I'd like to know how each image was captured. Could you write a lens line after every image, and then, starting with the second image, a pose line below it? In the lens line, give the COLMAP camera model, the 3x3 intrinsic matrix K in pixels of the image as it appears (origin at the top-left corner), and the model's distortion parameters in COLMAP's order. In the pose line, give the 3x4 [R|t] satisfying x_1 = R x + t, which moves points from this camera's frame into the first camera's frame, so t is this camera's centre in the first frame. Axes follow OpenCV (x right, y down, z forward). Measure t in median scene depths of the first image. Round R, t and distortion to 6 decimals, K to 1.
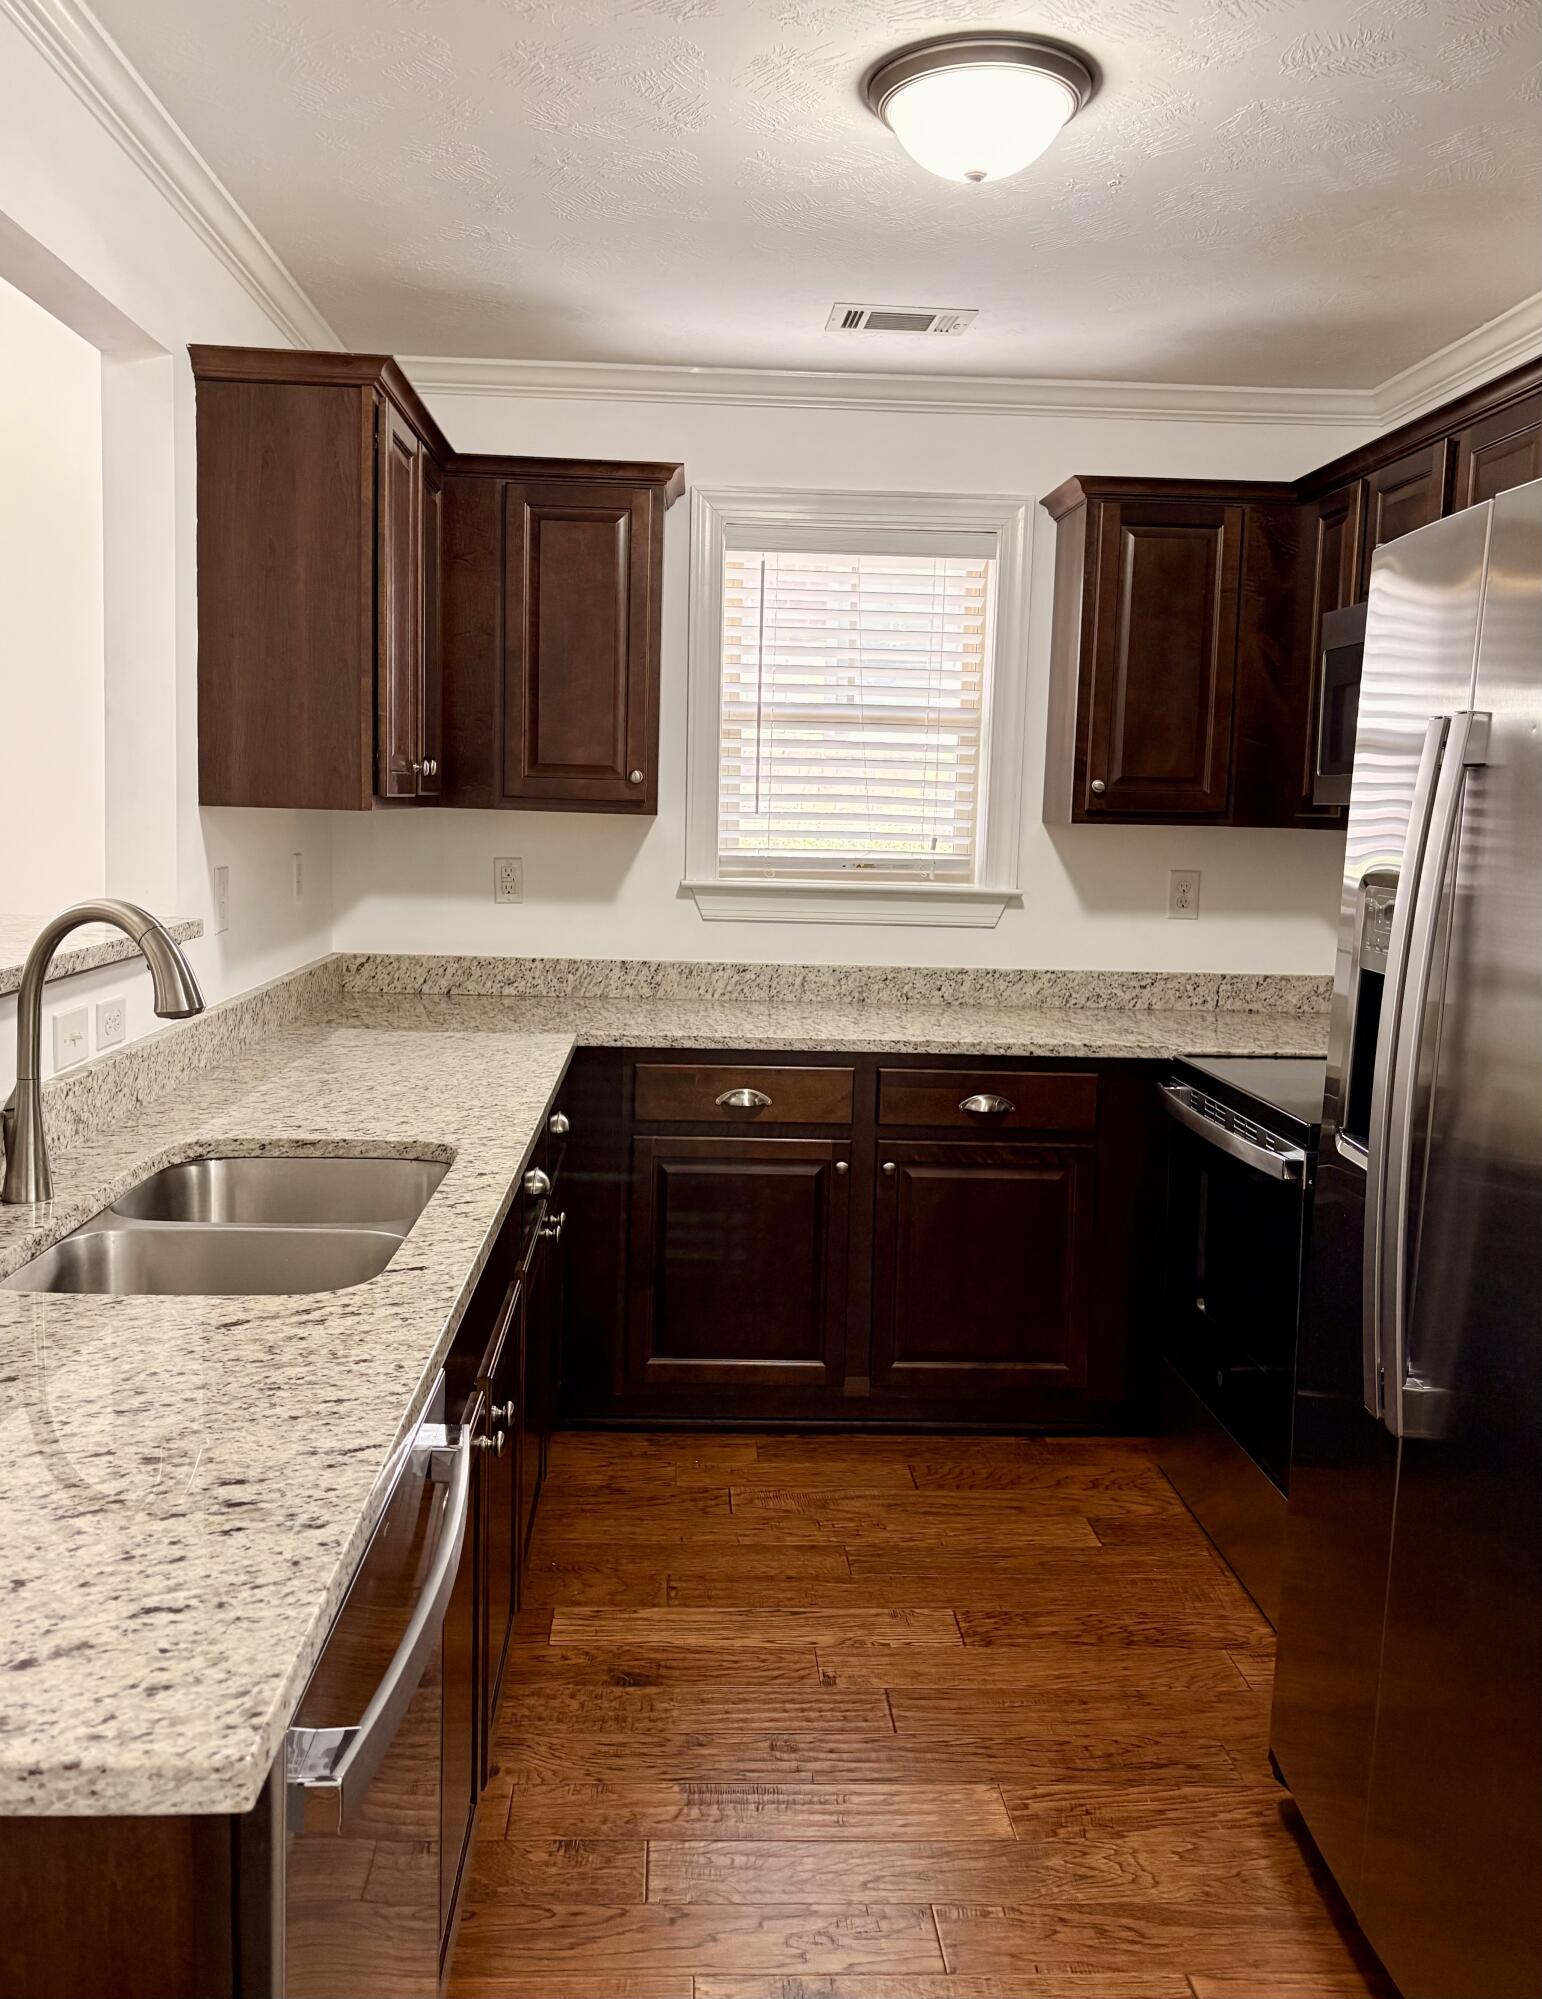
lens RADIAL K [[1624.2, 0, 724.3], [0, 1624.2, 980.1], [0, 0, 1]] dist [0.052250, -0.006858]
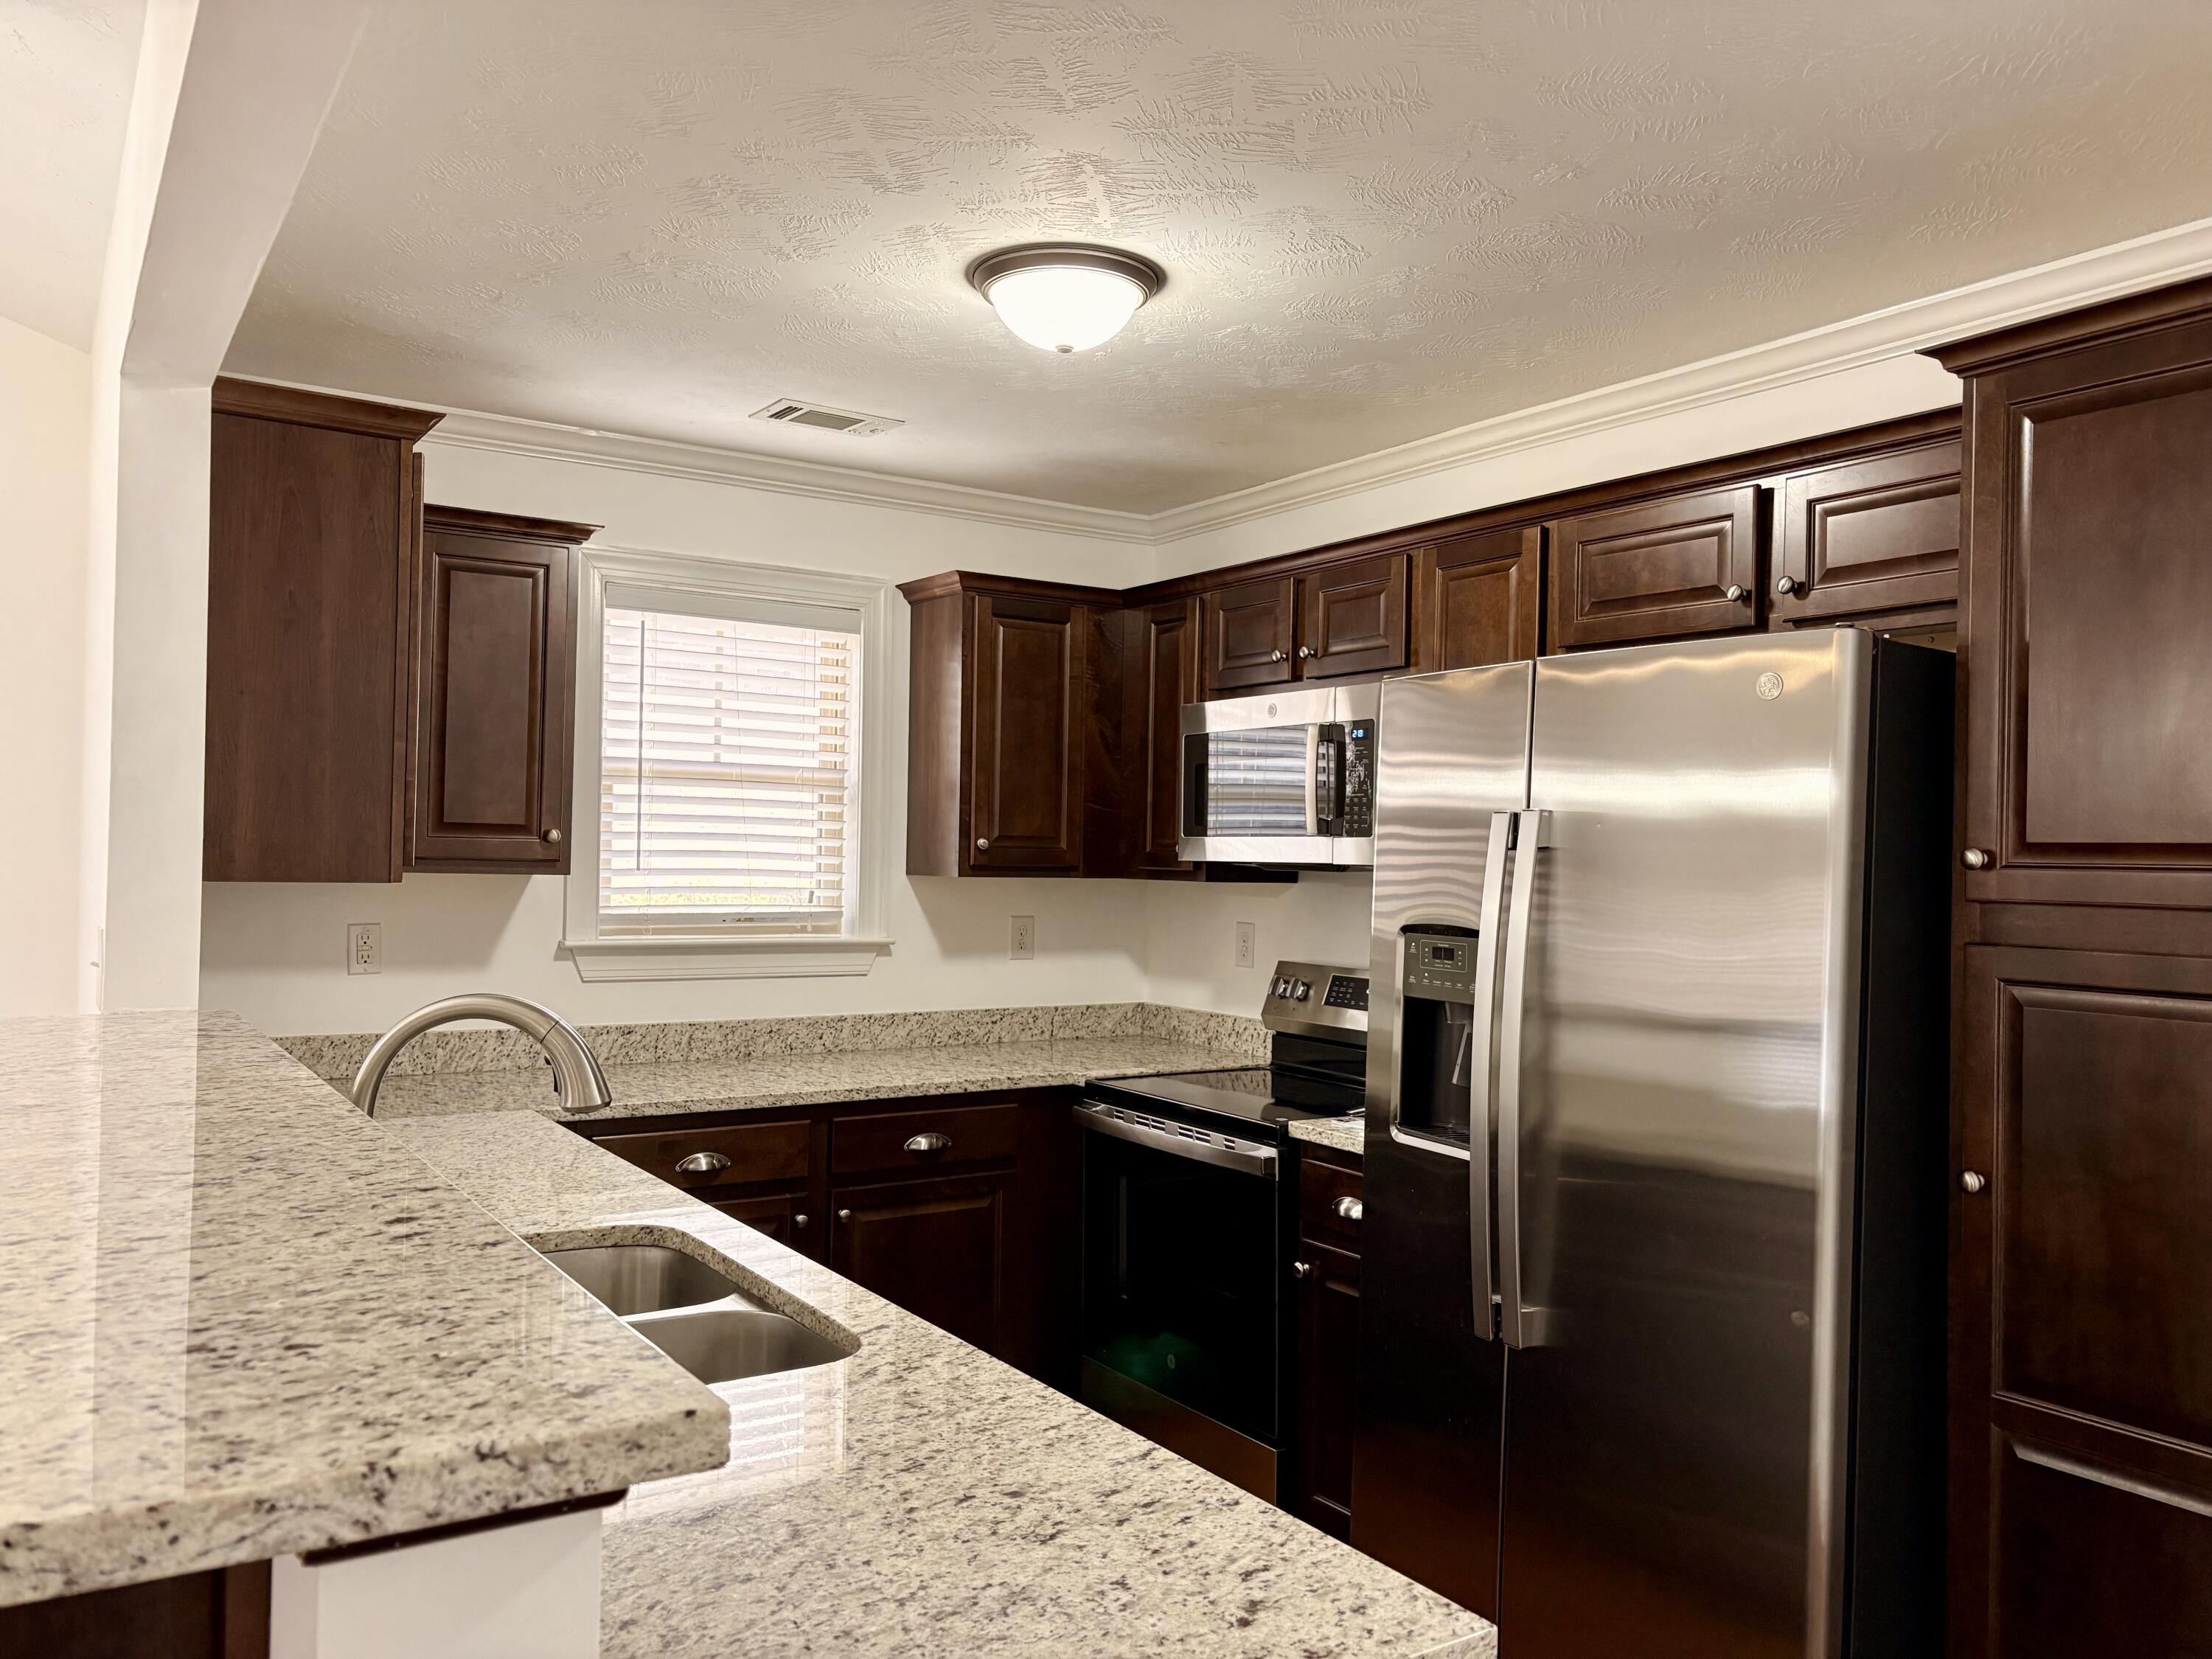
lens RADIAL K [[1692.6, 0, 1101.7], [0, 1692.6, 829.0], [0, 0, 1]] dist [0.141699, -0.209086]
pose [[0.855786, -0.002626, 0.517324, -0.318976], [0.059938, 0.993756, -0.094109, -0.015811], [-0.513847, 0.111544, 0.850599, -0.029042]]
